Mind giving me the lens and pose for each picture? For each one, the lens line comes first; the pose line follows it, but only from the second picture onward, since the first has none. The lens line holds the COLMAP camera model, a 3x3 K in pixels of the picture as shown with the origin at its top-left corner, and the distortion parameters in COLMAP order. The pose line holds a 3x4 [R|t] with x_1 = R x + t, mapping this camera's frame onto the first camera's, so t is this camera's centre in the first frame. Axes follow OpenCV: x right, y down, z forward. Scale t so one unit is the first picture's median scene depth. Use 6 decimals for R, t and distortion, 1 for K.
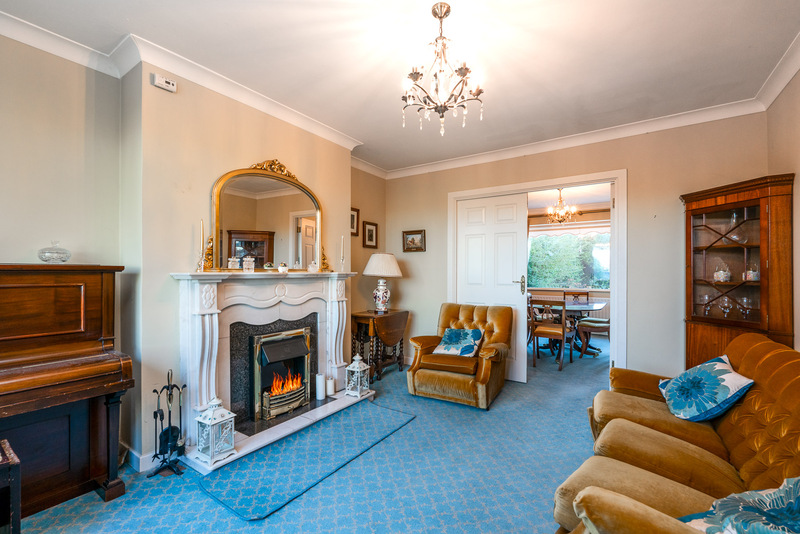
lens RADIAL K [[359.1, 0, 395.3], [0, 359.1, 272.9], [0, 0, 1]] dist [-0.000272, -0.000067]
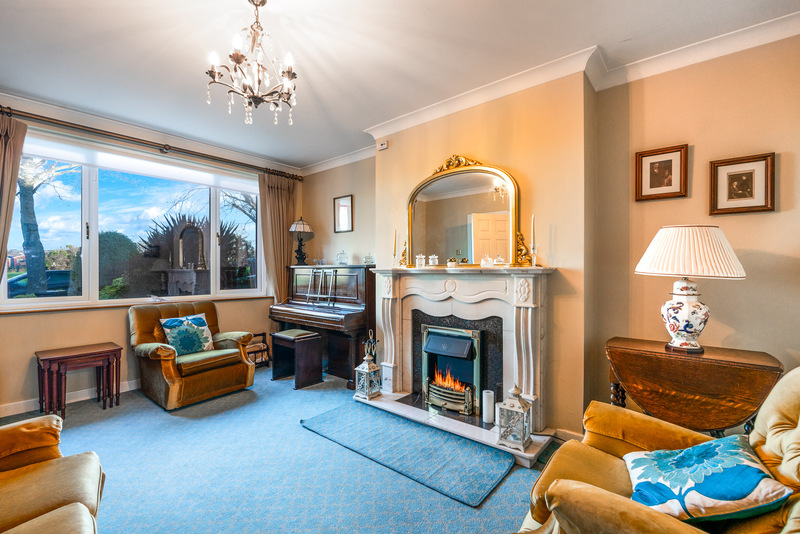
lens RADIAL K [[359.1, 0, 395.4], [0, 359.1, 265.7], [0, 0, 1]] dist [-0.000272, -0.000067]
pose [[-0.115670, 0.000124, -0.993288, 0.661044], [0.008577, 0.999963, -0.000874, -0.007922], [0.993251, -0.008621, -0.115667, 0.919915]]
